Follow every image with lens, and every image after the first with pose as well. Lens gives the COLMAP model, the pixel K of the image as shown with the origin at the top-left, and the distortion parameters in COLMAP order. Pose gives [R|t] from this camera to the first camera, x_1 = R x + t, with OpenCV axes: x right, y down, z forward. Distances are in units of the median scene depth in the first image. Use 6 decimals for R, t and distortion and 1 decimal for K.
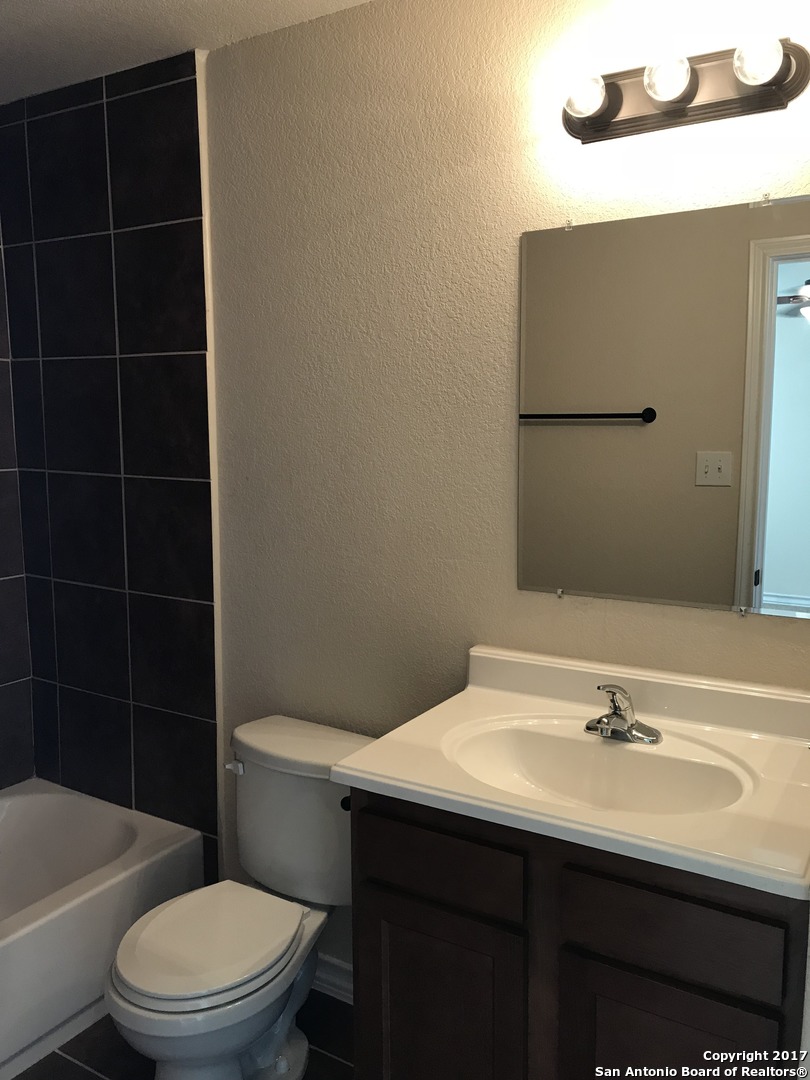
lens RADIAL K [[881.4, 0, 409.4], [0, 881.4, 541.7], [0, 0, 1]] dist [0.008619, -0.009957]
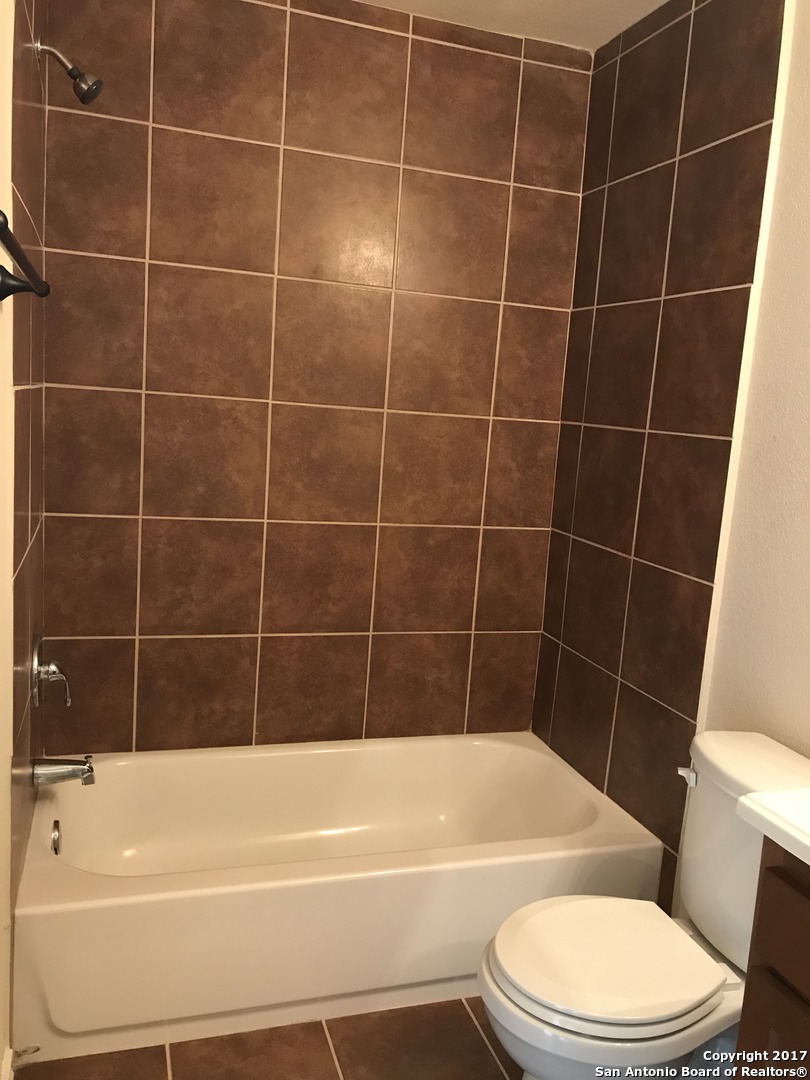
lens RADIAL K [[881.4, 0, 409.4], [0, 881.4, 541.7], [0, 0, 1]] dist [0.008619, -0.009957]
pose [[0.761902, 0.155624, -0.628718, 0.080474], [-0.161595, 0.985682, 0.048156, 0.034756], [0.627210, 0.064907, 0.776141, 0.151267]]
